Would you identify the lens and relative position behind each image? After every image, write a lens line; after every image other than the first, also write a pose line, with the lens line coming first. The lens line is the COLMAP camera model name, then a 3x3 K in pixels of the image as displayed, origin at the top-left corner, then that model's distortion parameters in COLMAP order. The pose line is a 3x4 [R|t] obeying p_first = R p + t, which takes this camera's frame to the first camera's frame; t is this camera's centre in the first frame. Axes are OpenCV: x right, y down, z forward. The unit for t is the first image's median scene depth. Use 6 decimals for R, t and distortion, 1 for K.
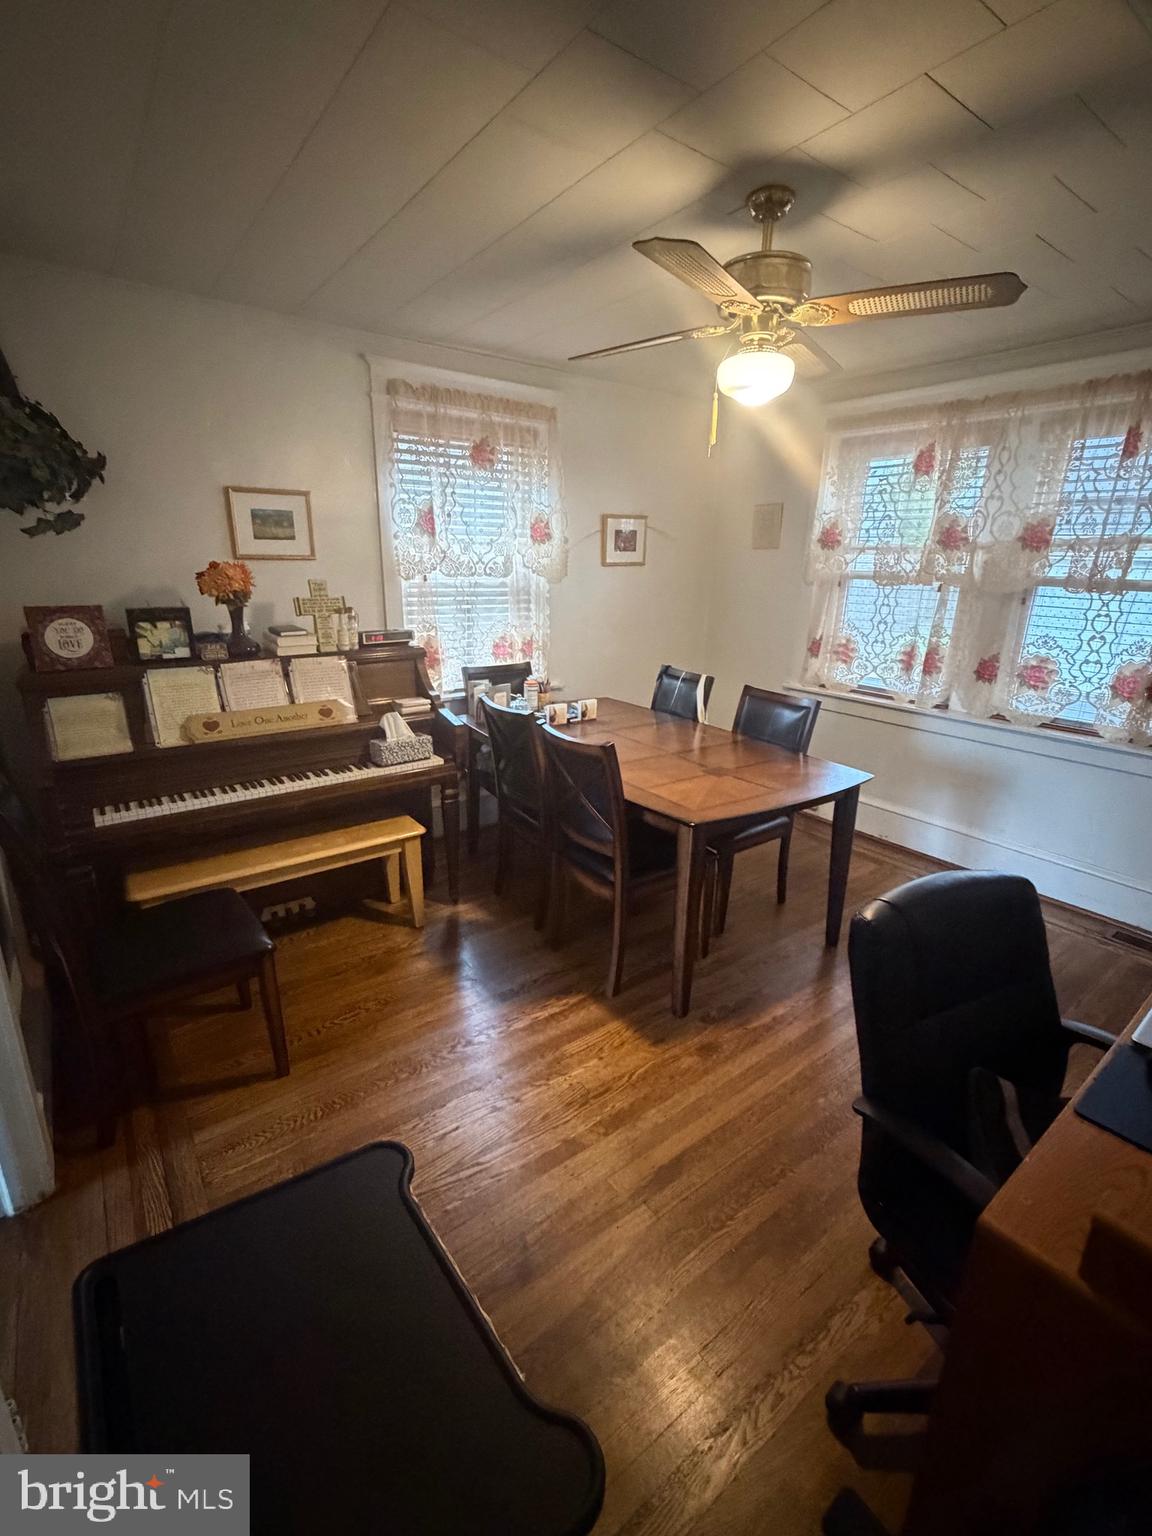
lens RADIAL K [[685.3, 0, 577.8], [0, 685.3, 765.2], [0, 0, 1]] dist [-0.003836, 0.001118]
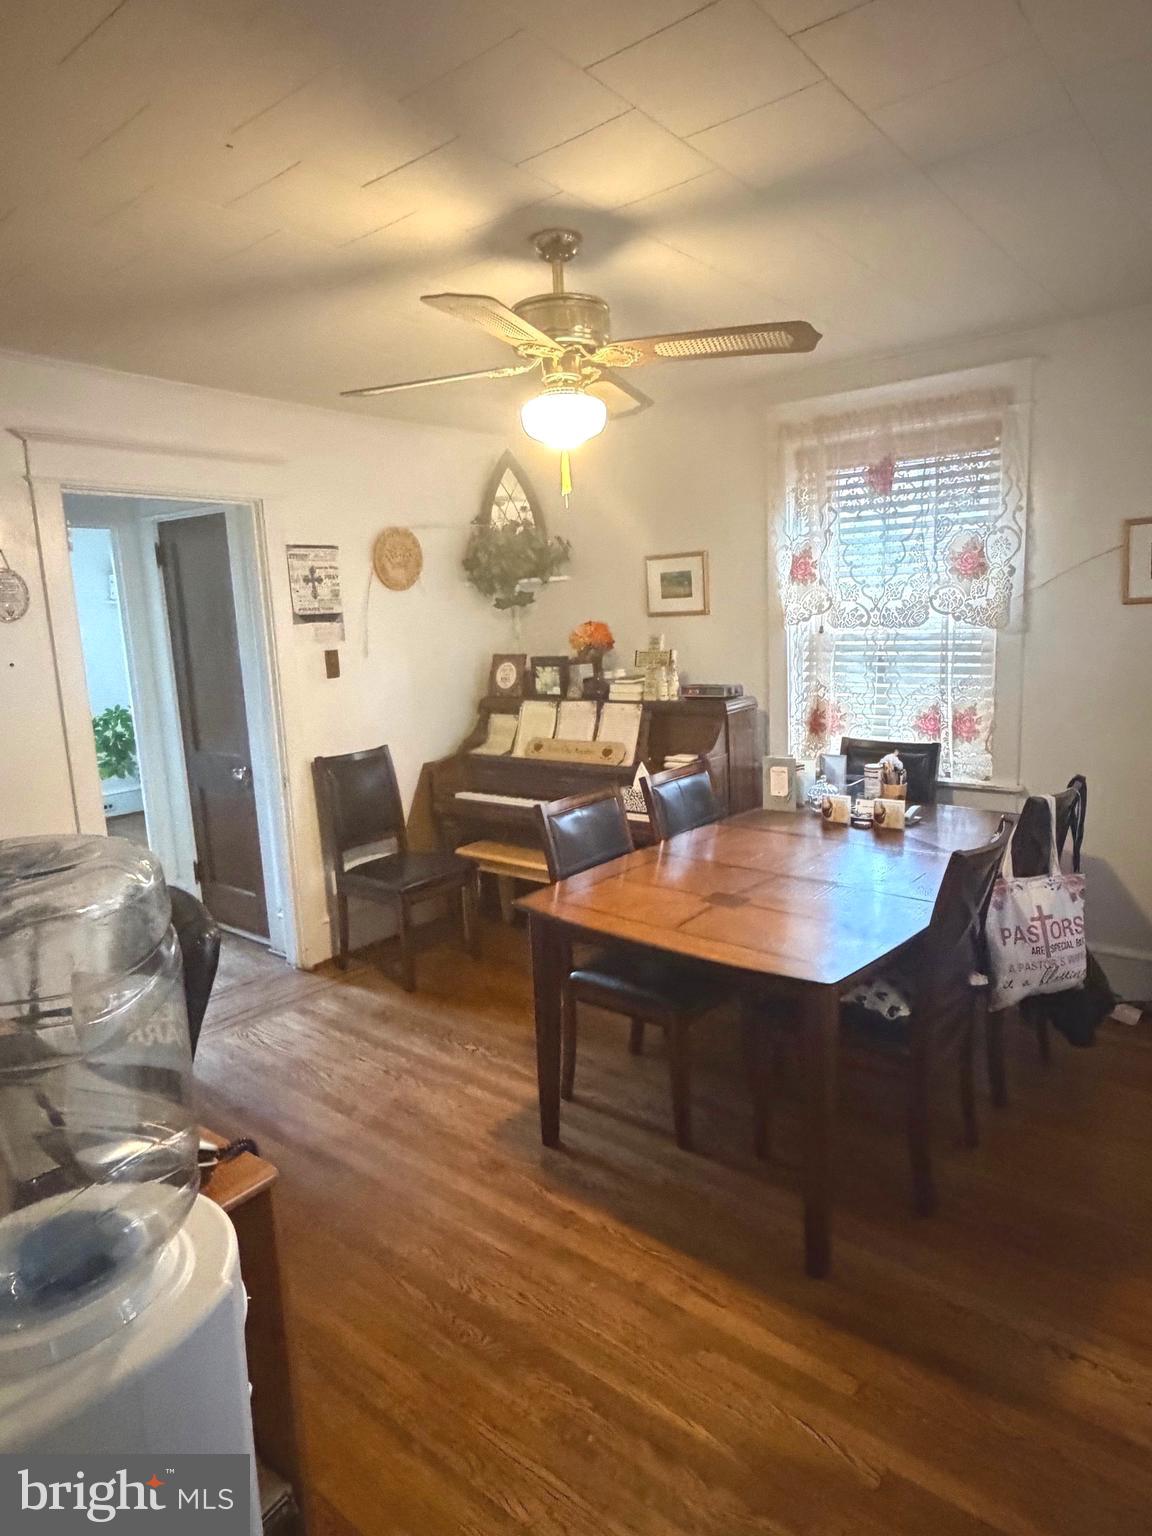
lens RADIAL K [[895.1, 0, 578.2], [0, 895.1, 768.6], [0, 0, 1]] dist [-0.002203, 0.000227]
pose [[0.271851, 0.133934, -0.952973, 0.892038], [-0.239014, 0.968636, 0.067953, -0.124100], [0.932185, 0.209301, 0.295337, 0.483810]]
